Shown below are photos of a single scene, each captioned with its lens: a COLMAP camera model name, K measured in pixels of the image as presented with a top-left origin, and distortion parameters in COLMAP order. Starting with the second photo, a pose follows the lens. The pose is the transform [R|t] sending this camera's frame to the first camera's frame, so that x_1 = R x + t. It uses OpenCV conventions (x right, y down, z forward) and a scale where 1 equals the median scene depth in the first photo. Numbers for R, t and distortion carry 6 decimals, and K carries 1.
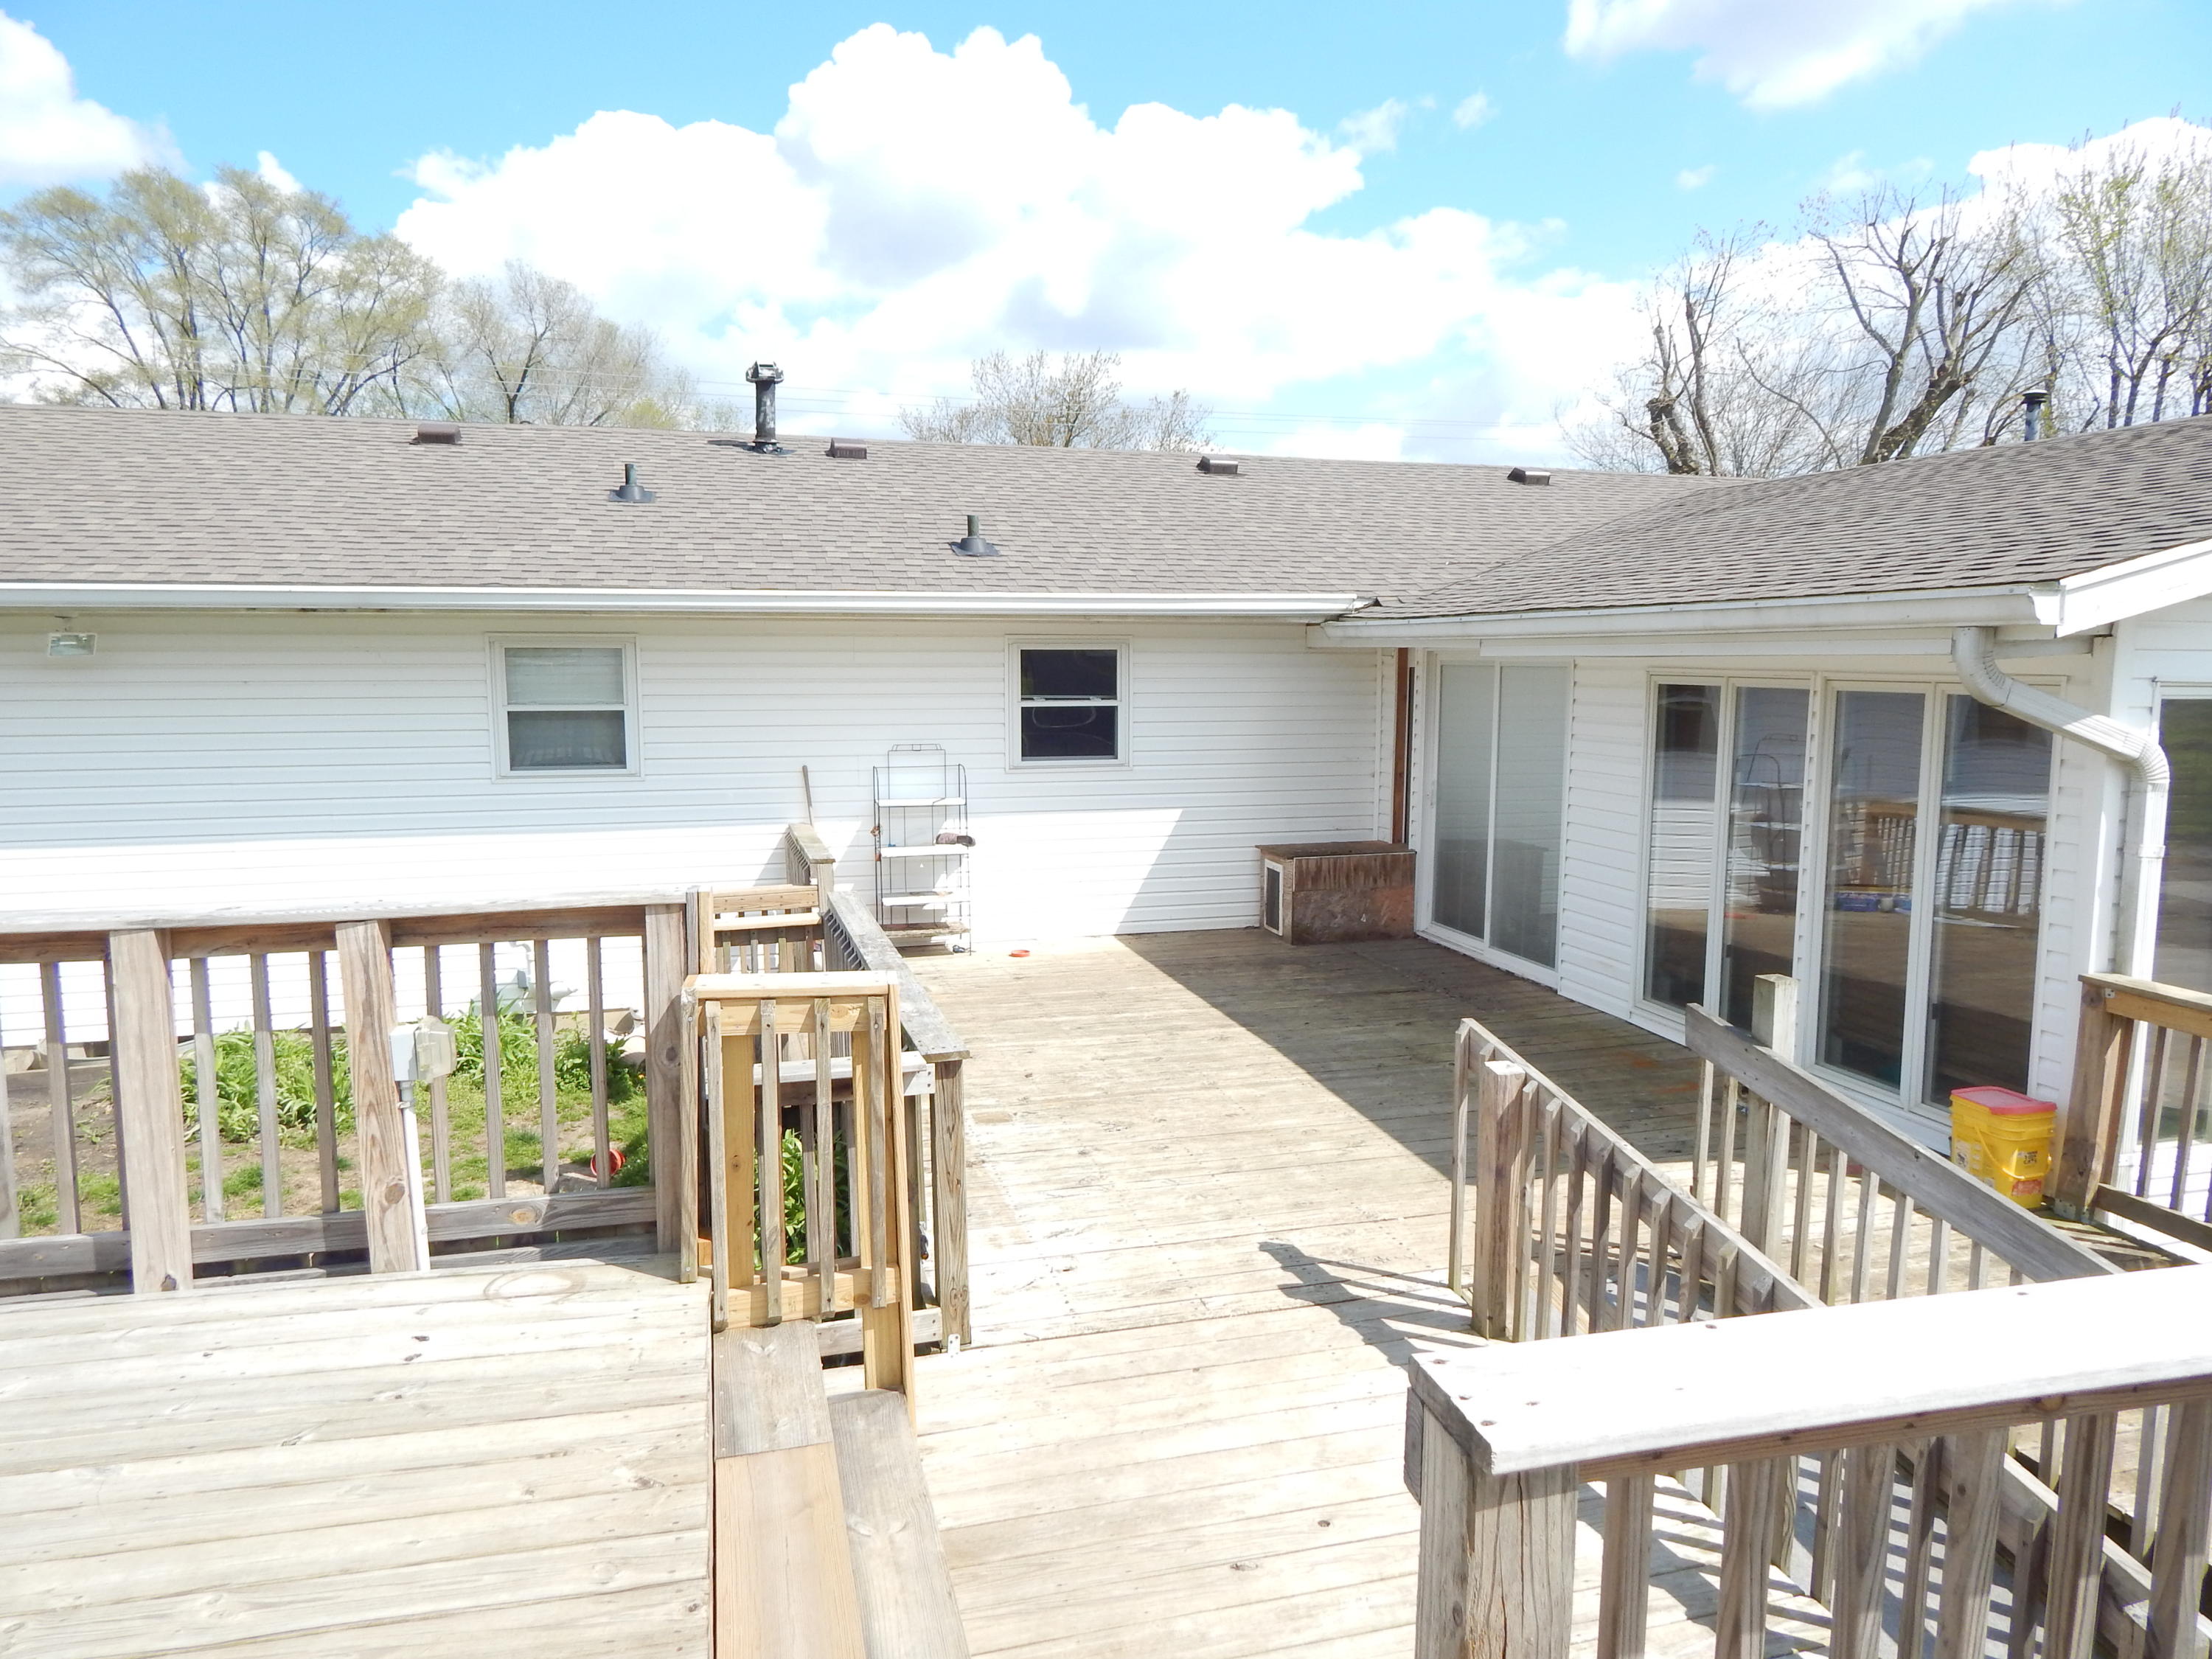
lens RADIAL K [[1459.0, 0, 1100.2], [0, 1459.0, 829.6], [0, 0, 1]] dist [0.003317, -0.001185]
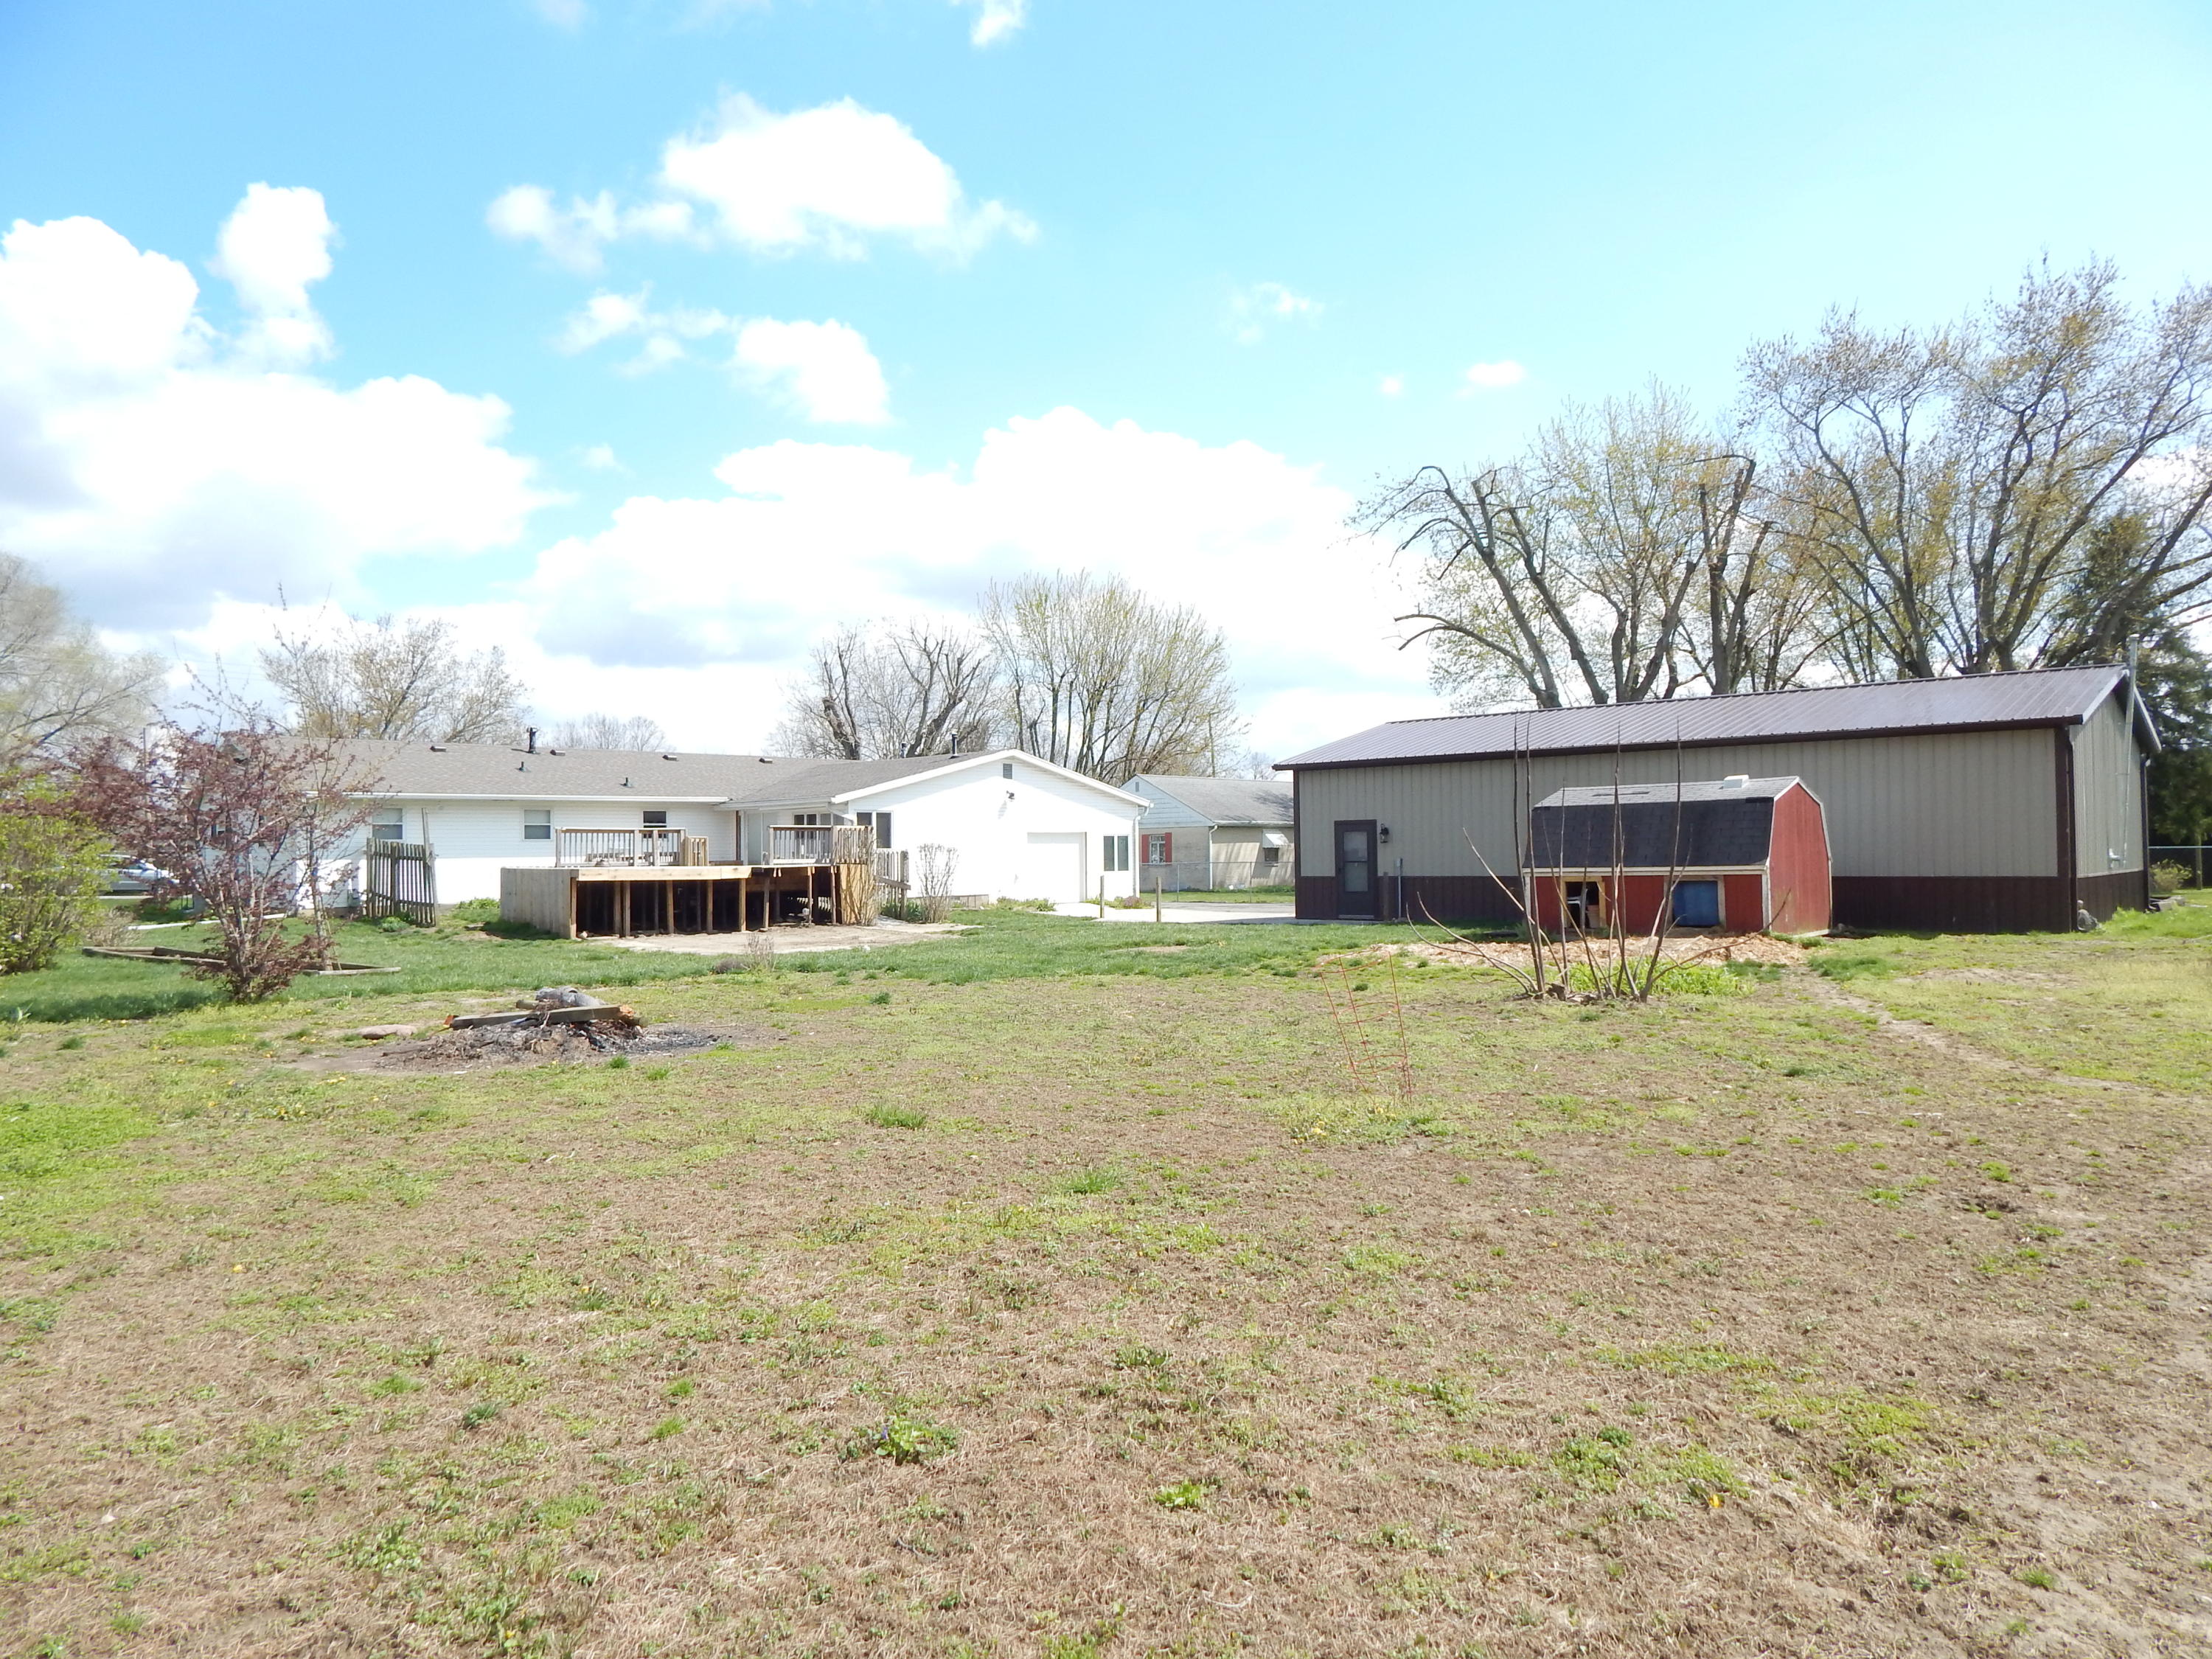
lens RADIAL K [[1459.0, 0, 1103.0], [0, 1459.0, 834.3], [0, 0, 1]] dist [0.003317, -0.001185]
pose [[0.871731, -0.009227, 0.489898, -0.712994], [0.075920, 0.990292, -0.116441, 0.389978], [-0.484067, 0.138699, 0.863968, -2.376235]]
